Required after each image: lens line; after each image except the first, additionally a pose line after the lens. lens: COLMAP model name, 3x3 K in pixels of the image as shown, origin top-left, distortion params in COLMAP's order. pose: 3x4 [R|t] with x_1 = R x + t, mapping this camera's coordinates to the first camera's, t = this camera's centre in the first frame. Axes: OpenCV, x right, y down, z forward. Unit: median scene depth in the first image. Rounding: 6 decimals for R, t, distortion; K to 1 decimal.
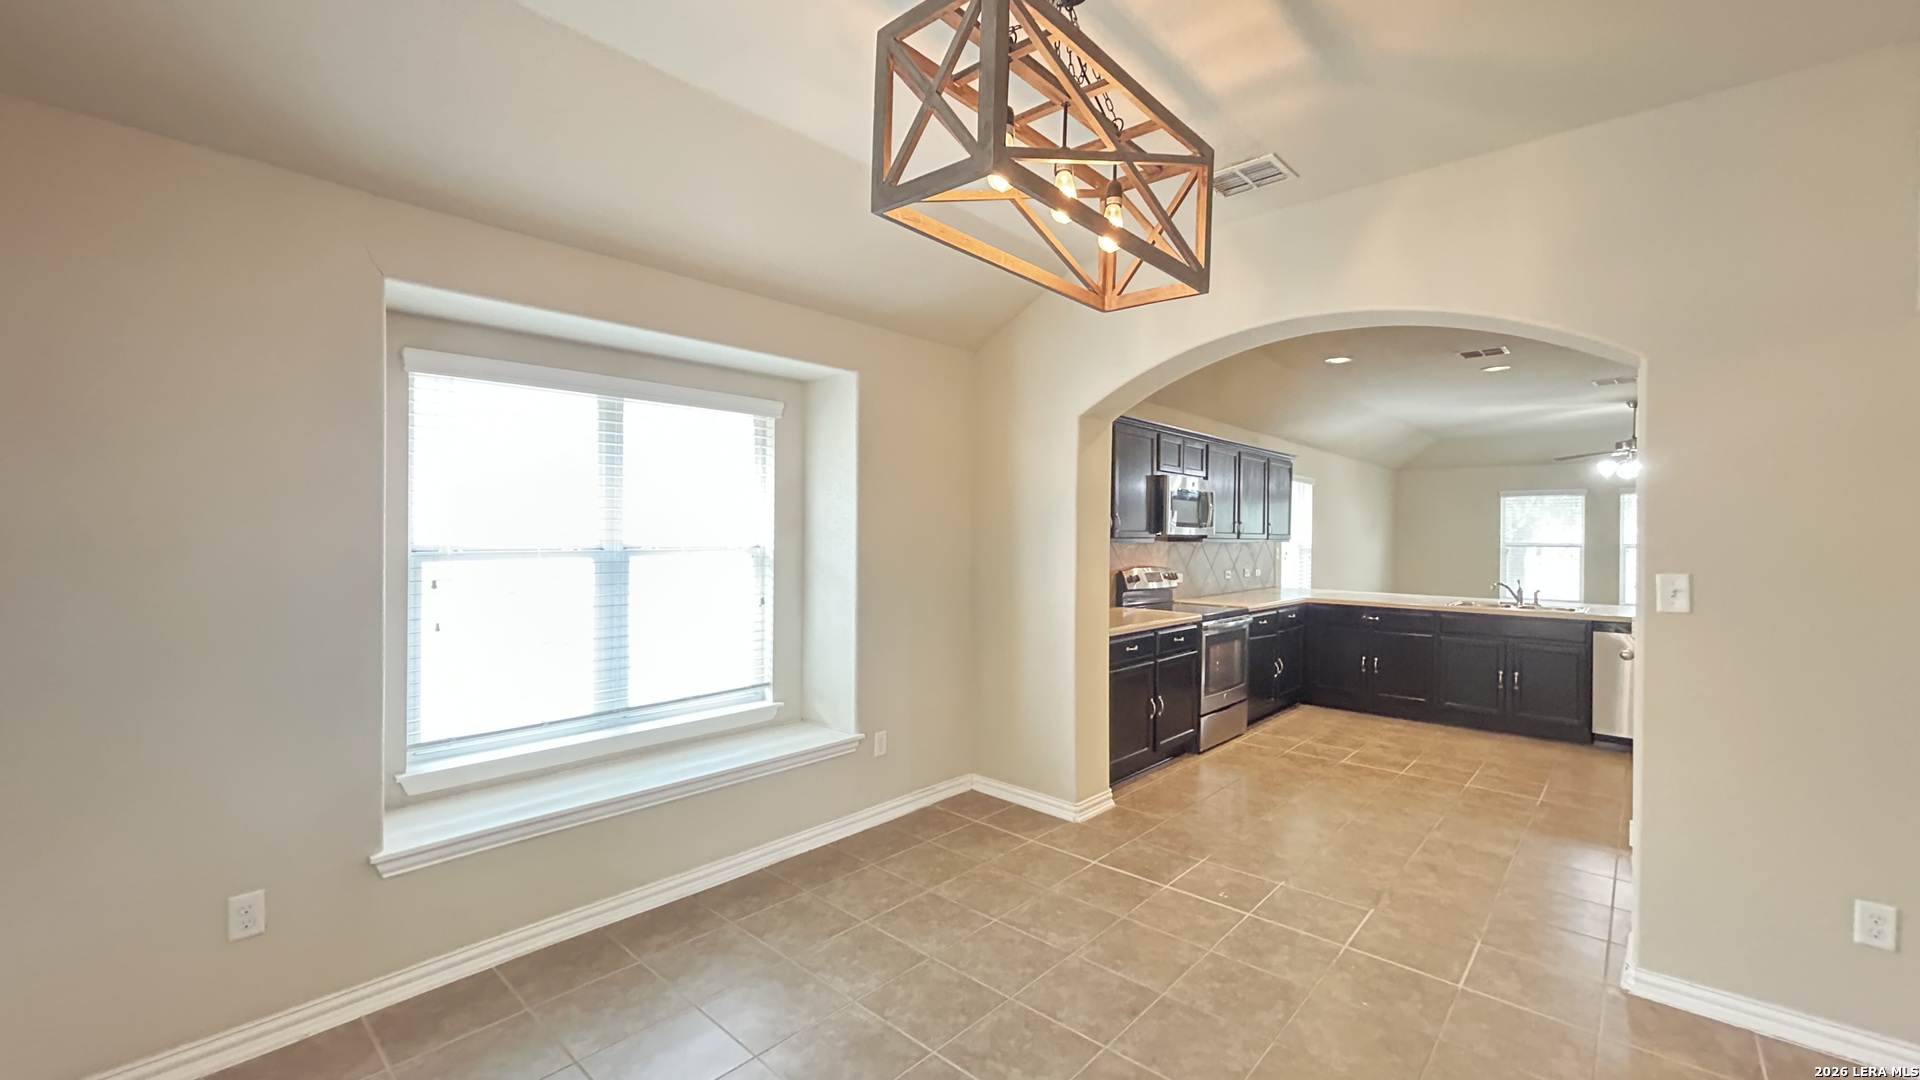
lens RADIAL K [[770.3, 0, 963.0], [0, 770.3, 538.2], [0, 0, 1]] dist [0.001308, 0.000460]
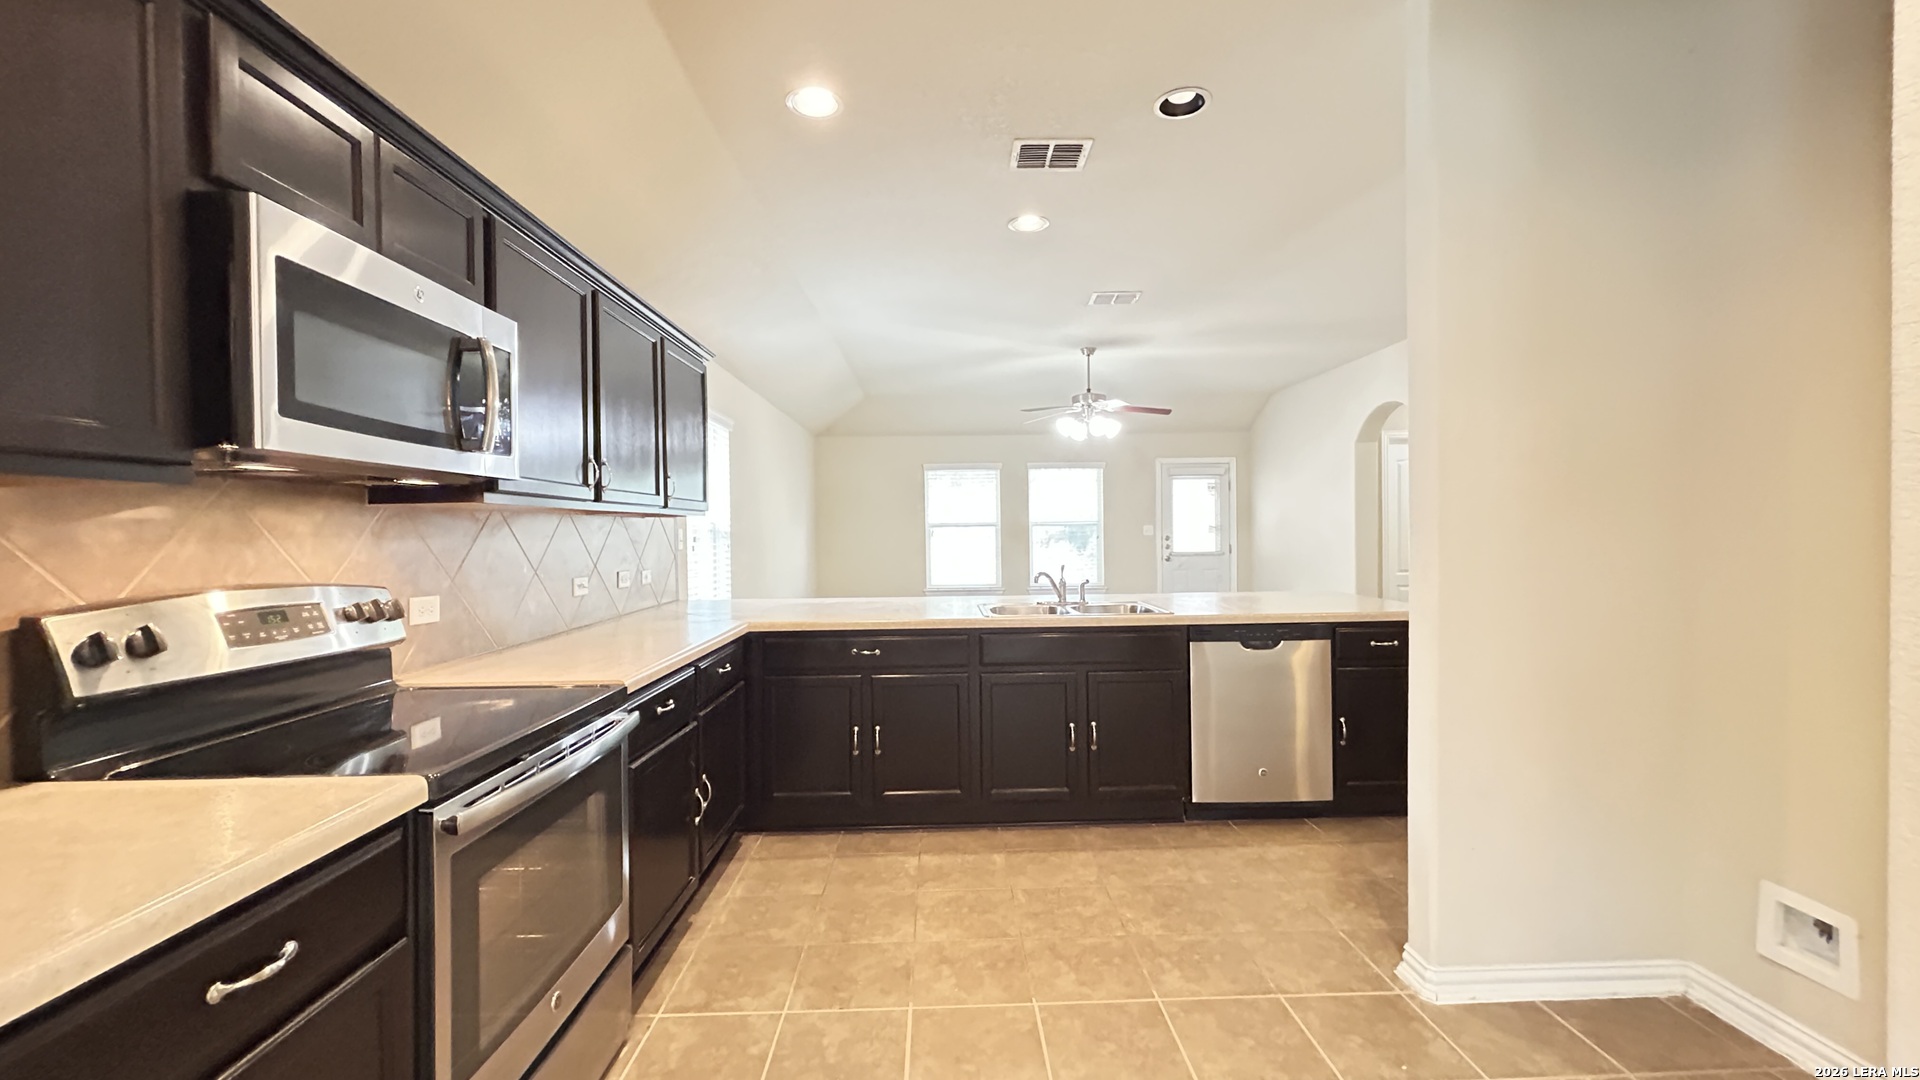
lens RADIAL K [[770.3, 0, 963.0], [0, 770.3, 538.2], [0, 0, 1]] dist [0.001308, 0.000460]
pose [[0.725128, -0.026401, 0.688108, 0.264821], [0.023180, 0.999634, 0.013926, 0.023891], [-0.688224, 0.005852, 0.725475, 0.700004]]
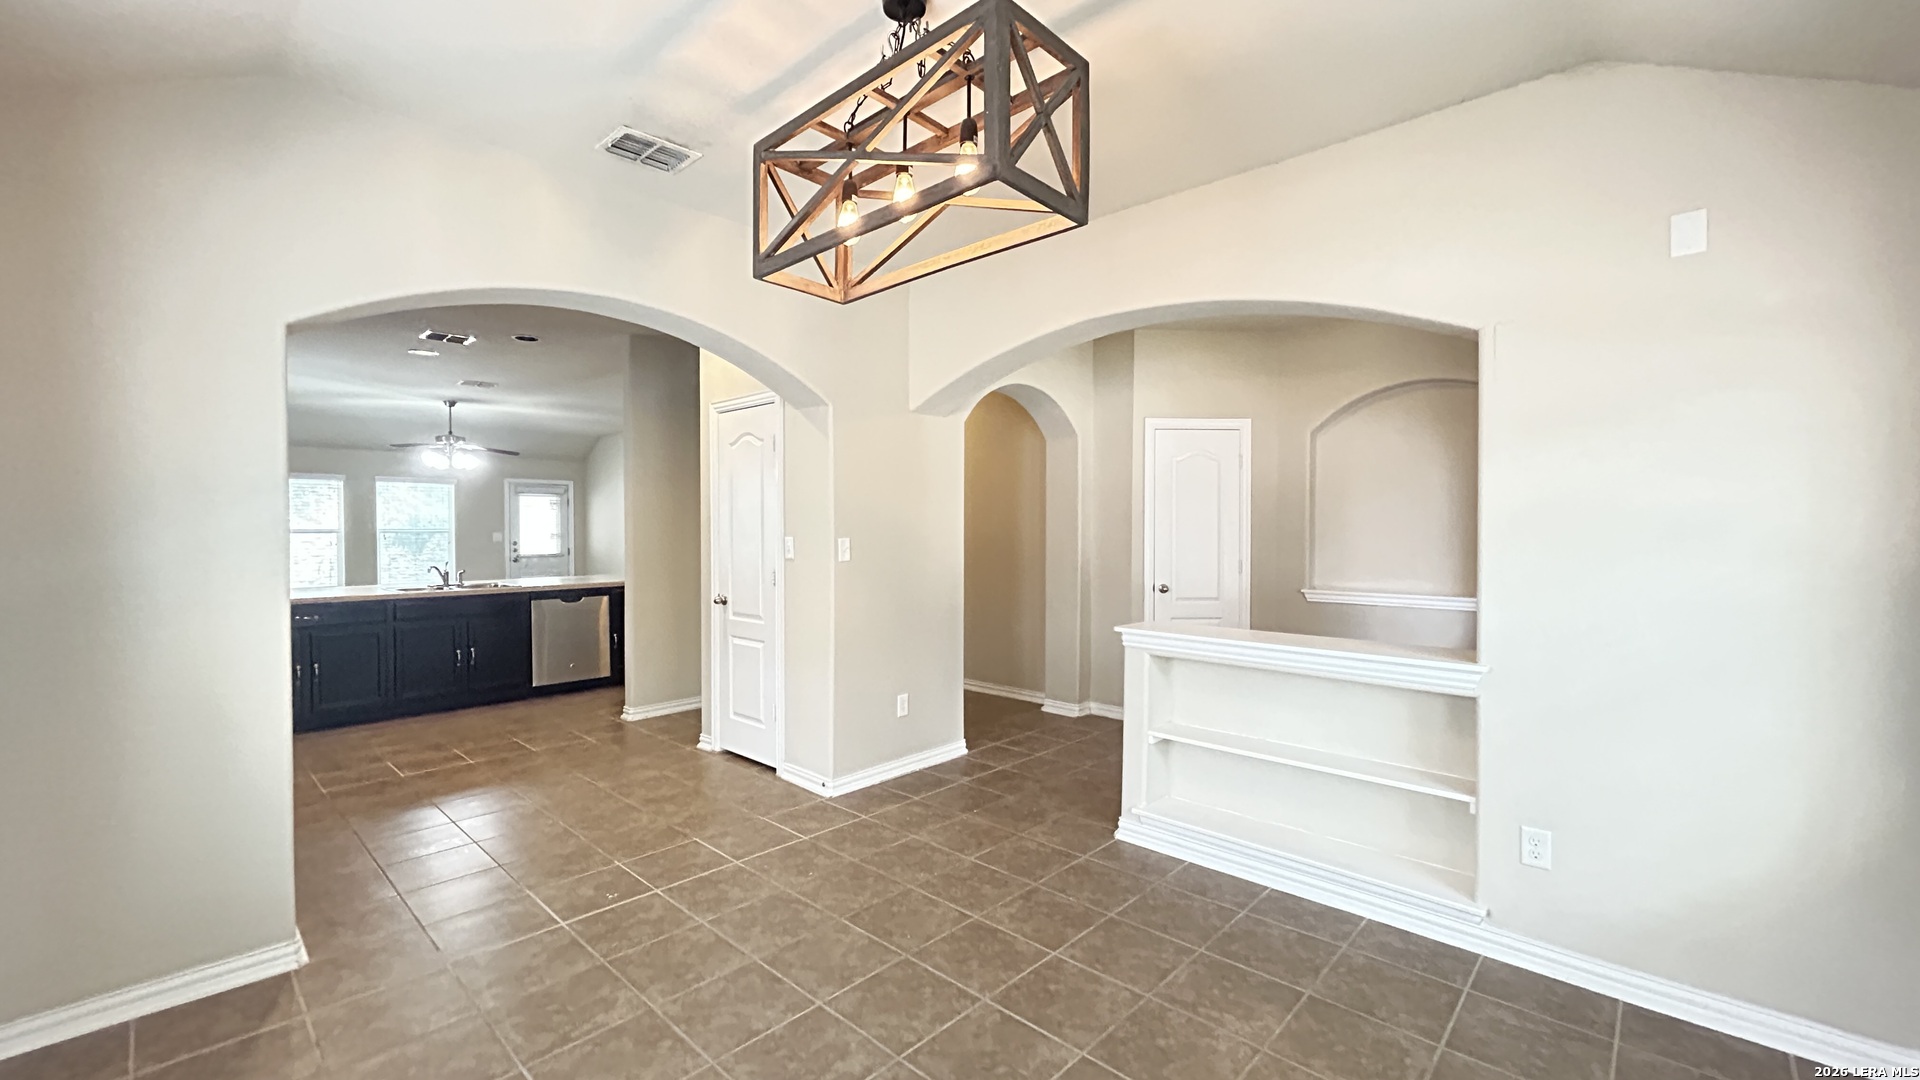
lens RADIAL K [[770.3, 0, 963.0], [0, 770.3, 538.2], [0, 0, 1]] dist [0.001308, 0.000460]
pose [[0.020182, -0.023037, 0.999531, -0.356151], [0.007639, 0.999709, 0.022887, 0.004452], [-0.999767, 0.007174, 0.020352, 0.332860]]
